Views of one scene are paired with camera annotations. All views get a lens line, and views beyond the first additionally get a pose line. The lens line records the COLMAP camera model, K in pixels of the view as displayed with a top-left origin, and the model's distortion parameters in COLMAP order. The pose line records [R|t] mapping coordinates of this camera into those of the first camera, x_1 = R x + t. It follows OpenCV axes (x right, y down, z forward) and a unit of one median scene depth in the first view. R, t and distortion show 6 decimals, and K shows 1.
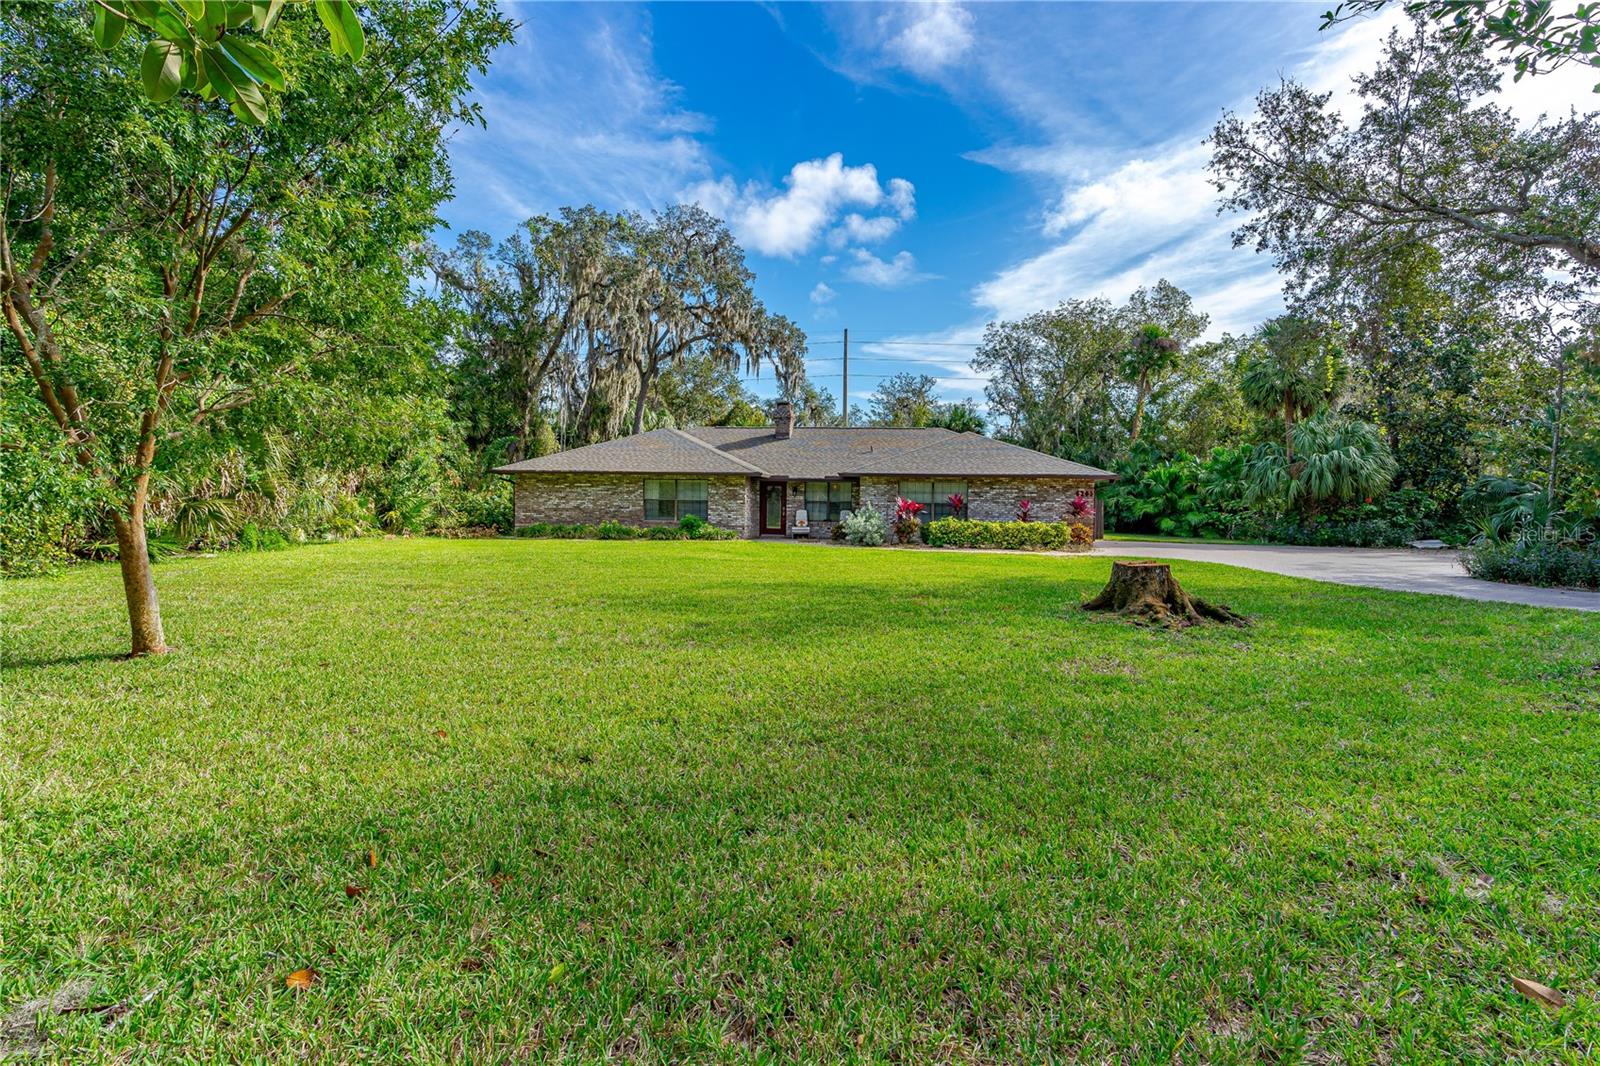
lens RADIAL K [[731.0, 0, 845.5], [0, 731.0, 512.8], [0, 0, 1]] dist [-0.015971, 0.003086]
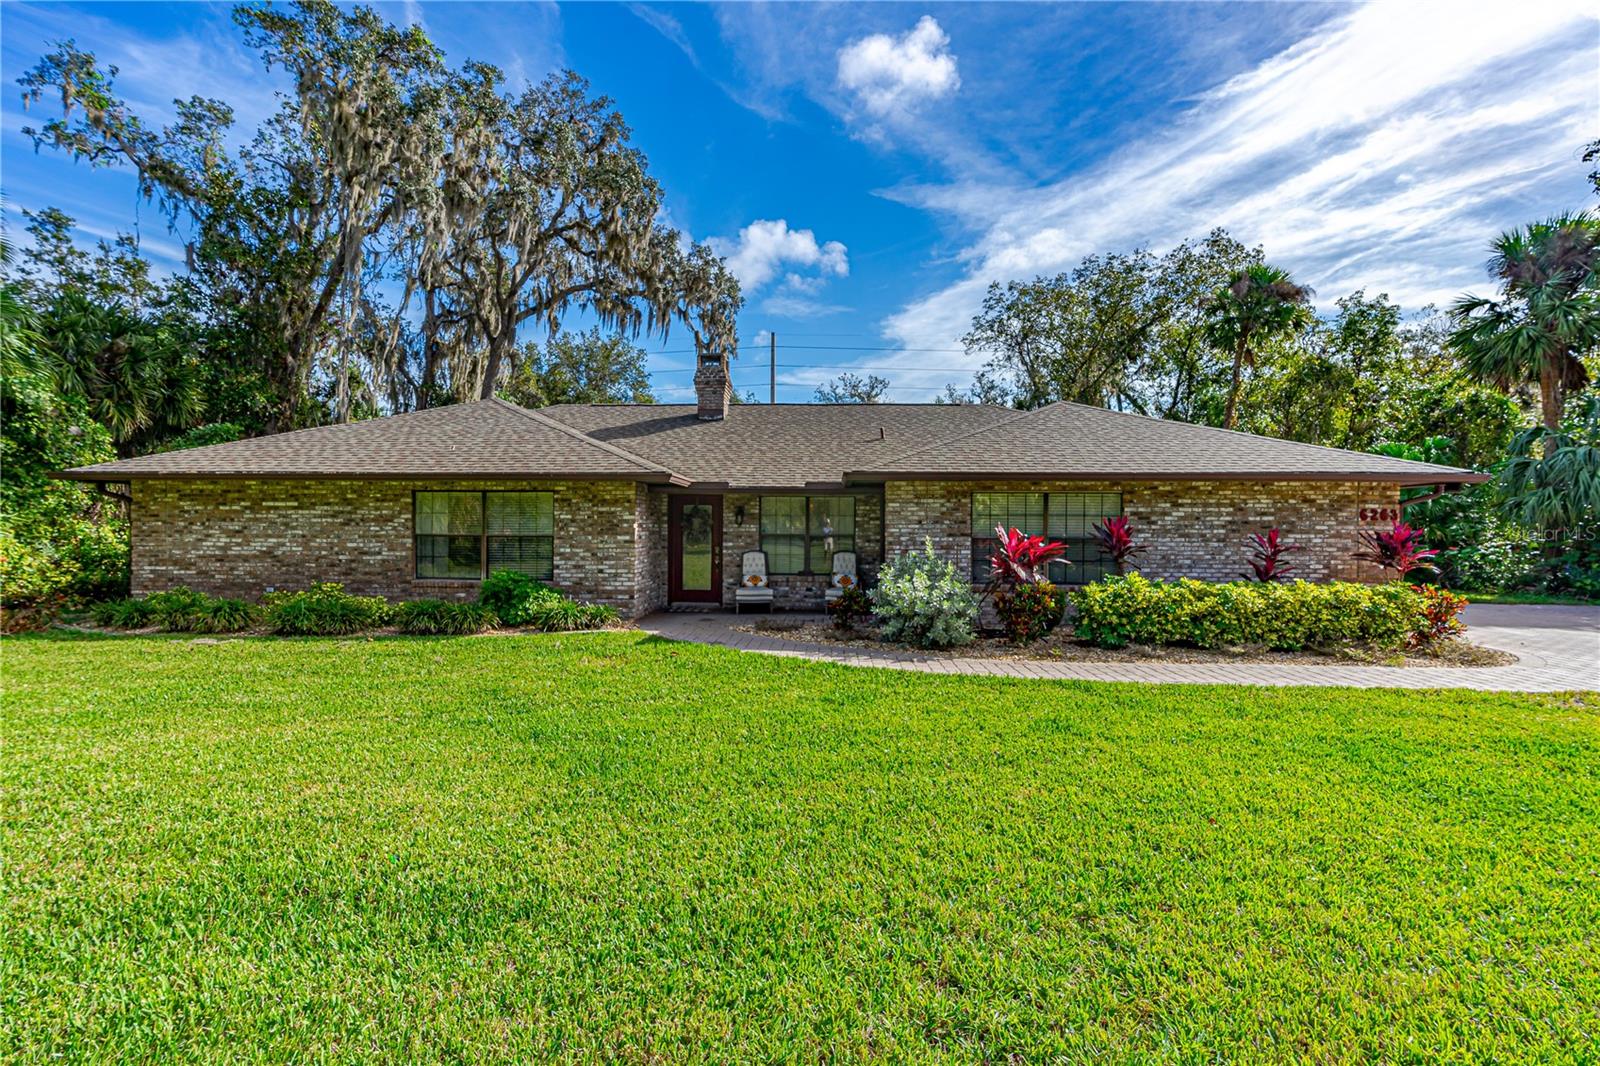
lens RADIAL K [[731.0, 0, 796.1], [0, 731.0, 534.3], [0, 0, 1]] dist [-0.015971, 0.003086]
pose [[0.998958, -0.008483, 0.044845, -0.055724], [0.008792, 0.999939, -0.006713, -0.013229], [-0.044786, 0.007100, 0.998971, 0.527960]]
